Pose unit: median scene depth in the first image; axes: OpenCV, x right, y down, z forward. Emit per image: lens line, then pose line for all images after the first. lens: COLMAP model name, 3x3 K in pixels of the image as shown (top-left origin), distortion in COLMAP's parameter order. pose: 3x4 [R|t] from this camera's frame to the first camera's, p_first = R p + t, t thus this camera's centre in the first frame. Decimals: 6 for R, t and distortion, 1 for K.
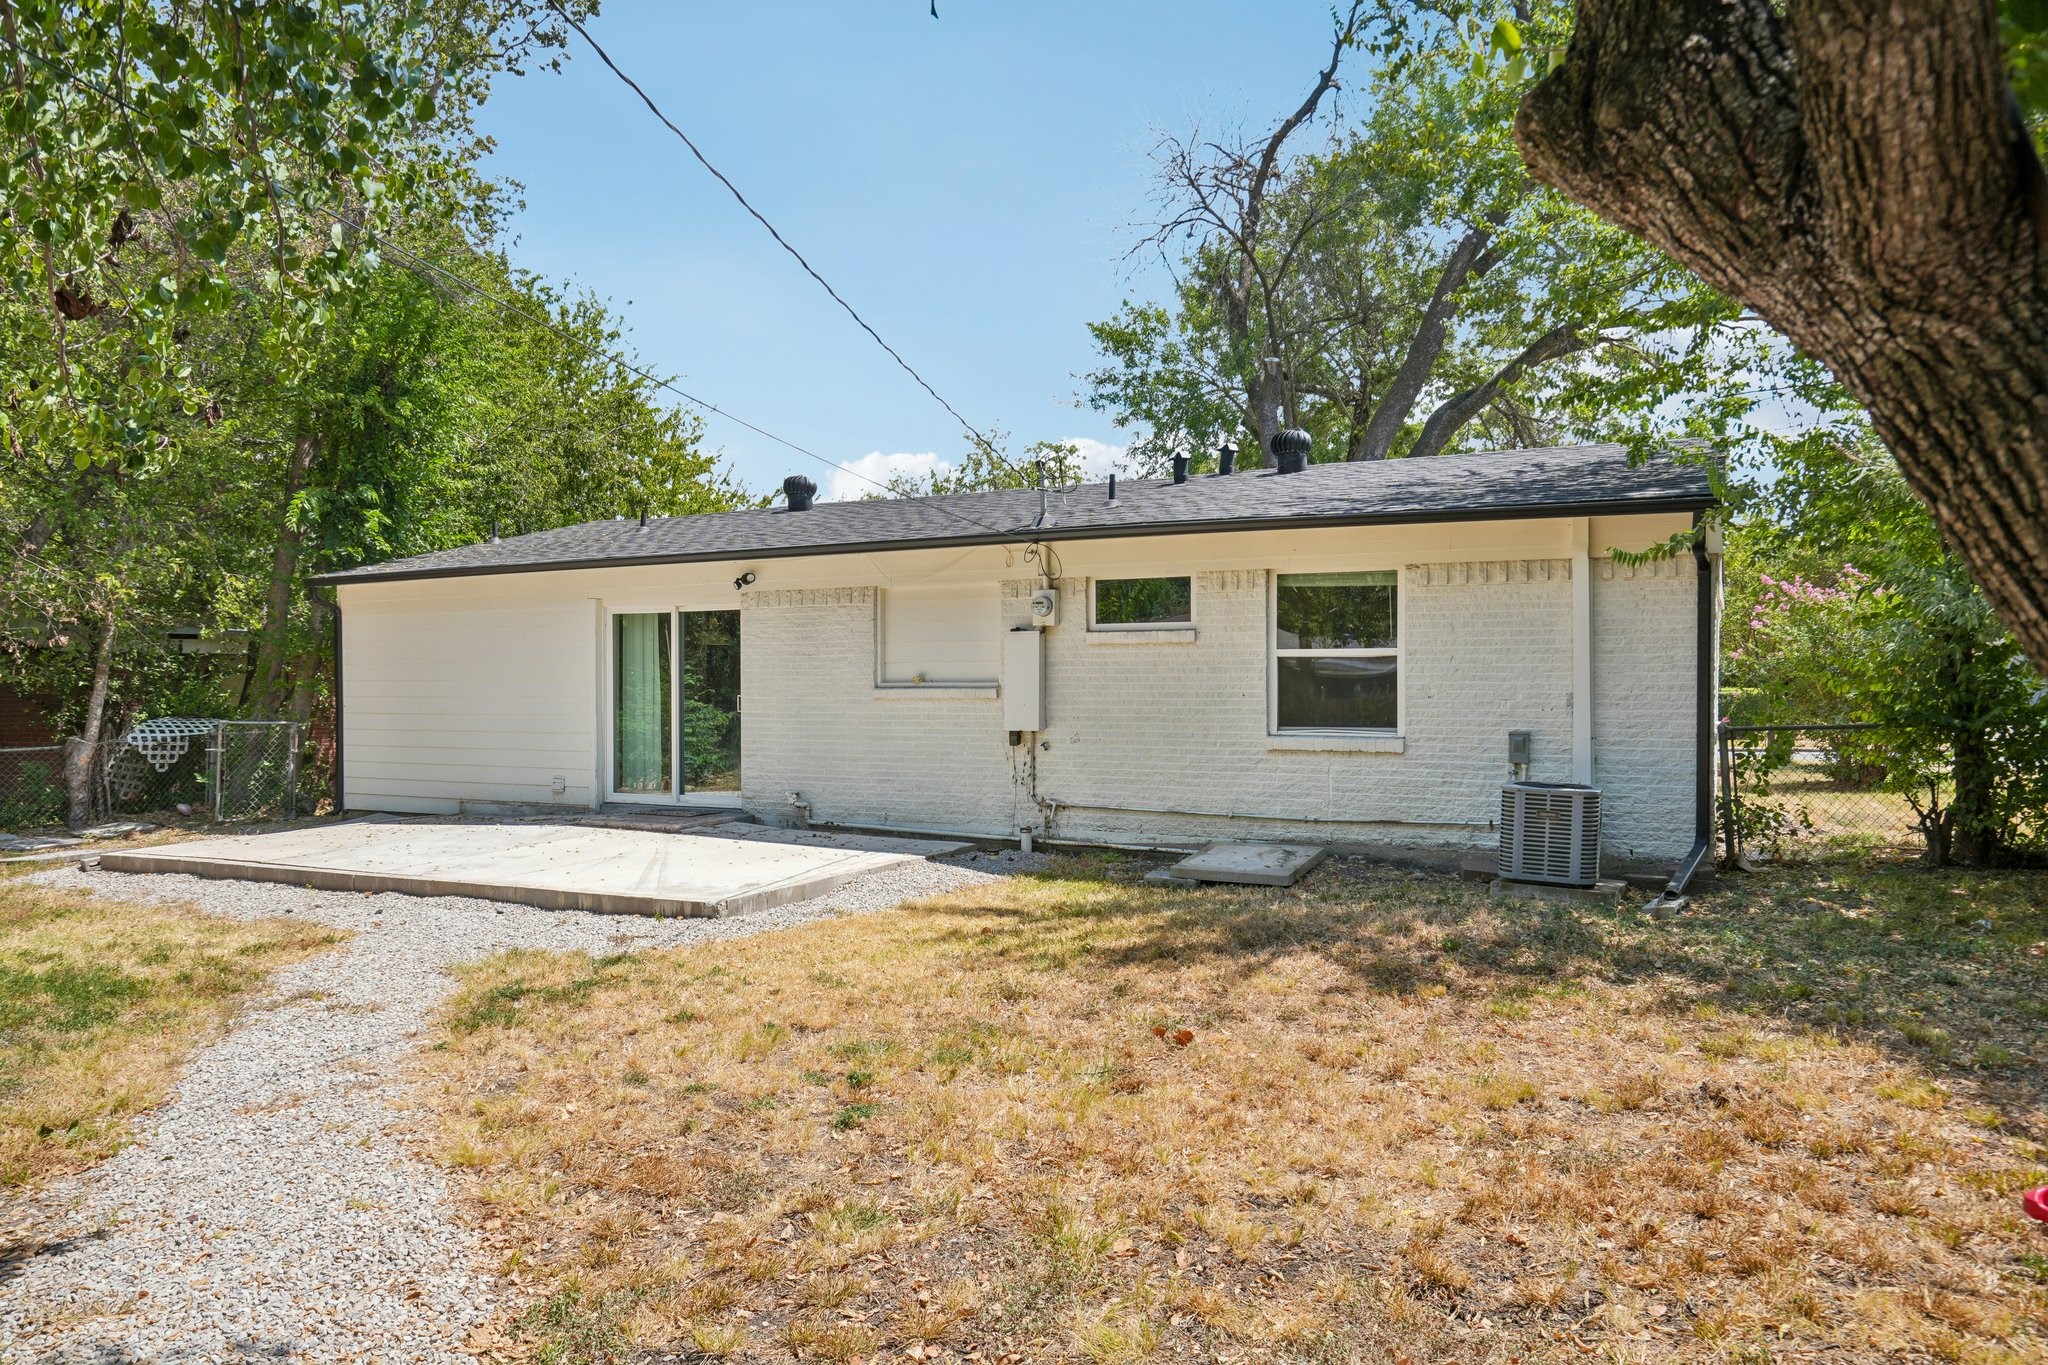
lens RADIAL K [[1373.9, 0, 1022.1], [0, 1373.9, 693.4], [0, 0, 1]] dist [0.010079, 0.001371]
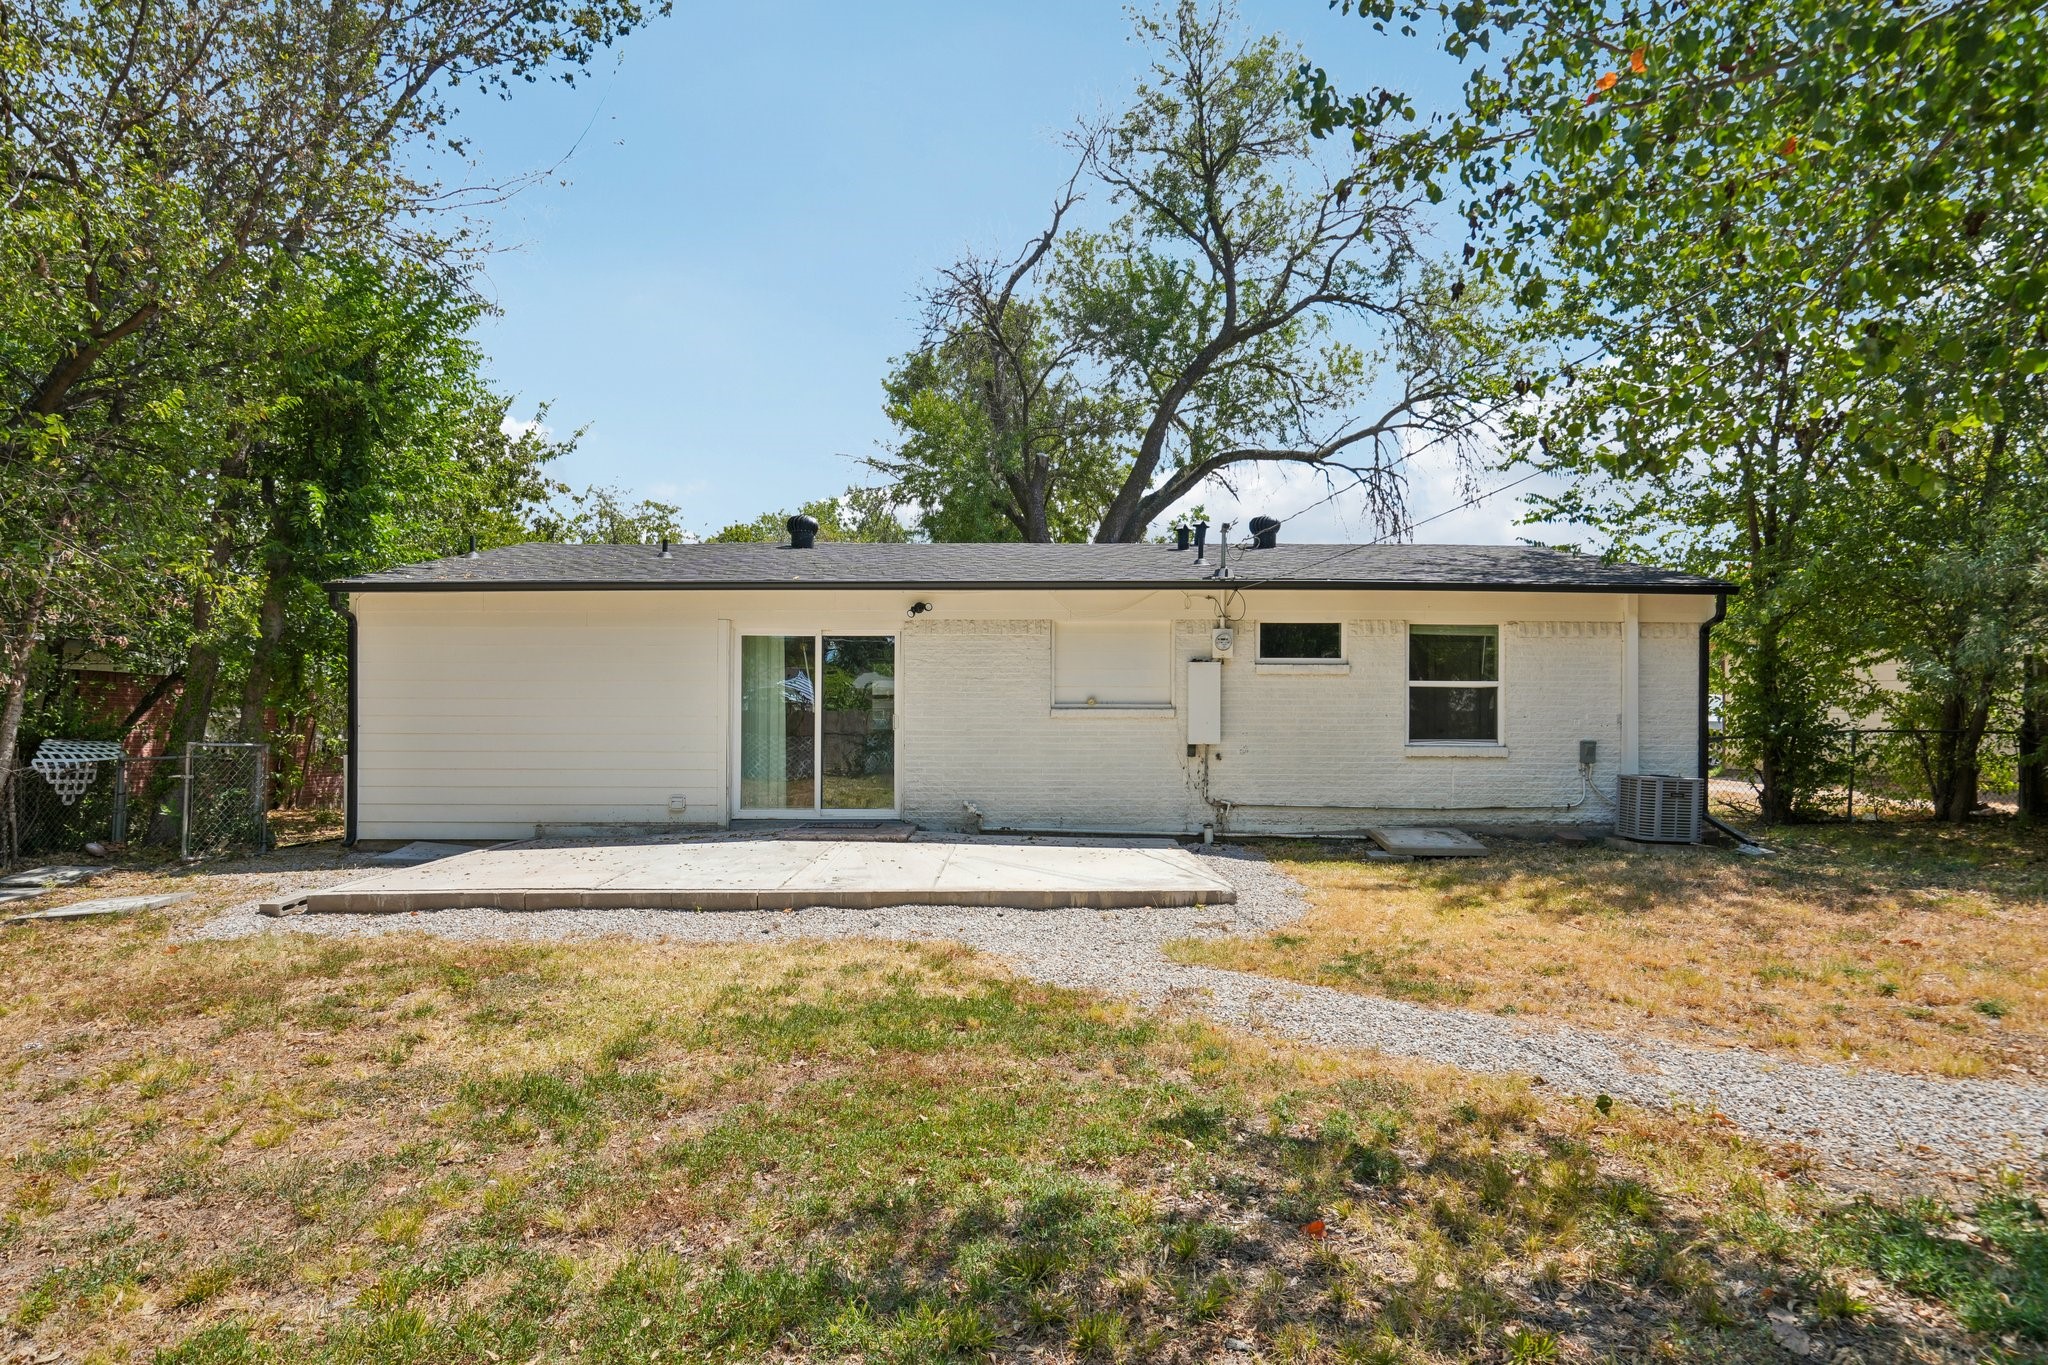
lens RADIAL K [[1120.3, 0, 1070.5], [0, 1120.3, 733.5], [0, 0, 1]] dist [-0.005525, 0.000006]
pose [[0.890152, 0.000279, 0.455663, -0.539800], [-0.001939, 0.999993, 0.003176, 0.014560], [-0.455659, -0.003711, 0.890147, 0.170751]]
